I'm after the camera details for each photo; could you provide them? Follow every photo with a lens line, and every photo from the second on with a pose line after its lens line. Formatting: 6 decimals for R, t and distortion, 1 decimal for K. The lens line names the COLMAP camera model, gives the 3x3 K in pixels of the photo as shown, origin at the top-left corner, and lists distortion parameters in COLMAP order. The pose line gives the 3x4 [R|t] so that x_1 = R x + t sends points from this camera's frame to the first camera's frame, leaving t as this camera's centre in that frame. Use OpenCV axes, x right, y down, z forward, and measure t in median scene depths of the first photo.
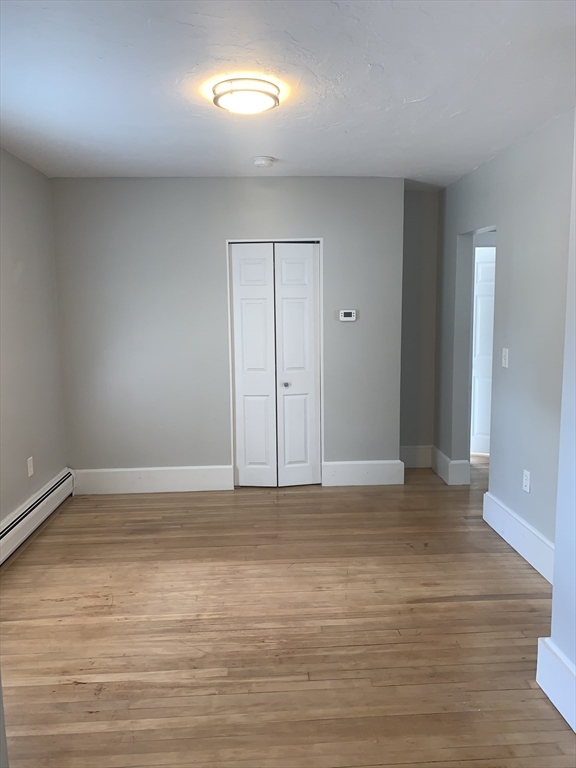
lens RADIAL K [[585.8, 0, 288.0], [0, 585.8, 384.2], [0, 0, 1]] dist [-0.011647, 0.003929]
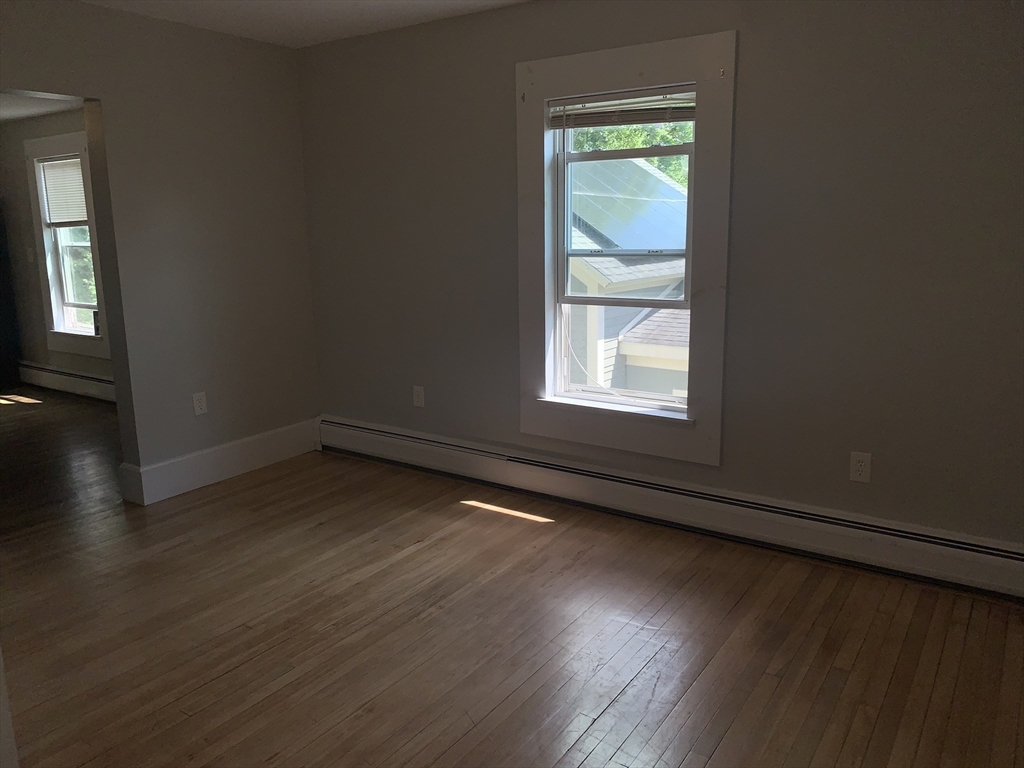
lens RADIAL K [[781.0, 0, 513.8], [0, 781.0, 382.8], [0, 0, 1]] dist [-0.011647, 0.003929]
pose [[-0.601592, 0.181352, -0.777945, 0.620182], [-0.092136, 0.951635, 0.293091, -0.233057], [0.793472, 0.247998, -0.555787, 1.801424]]
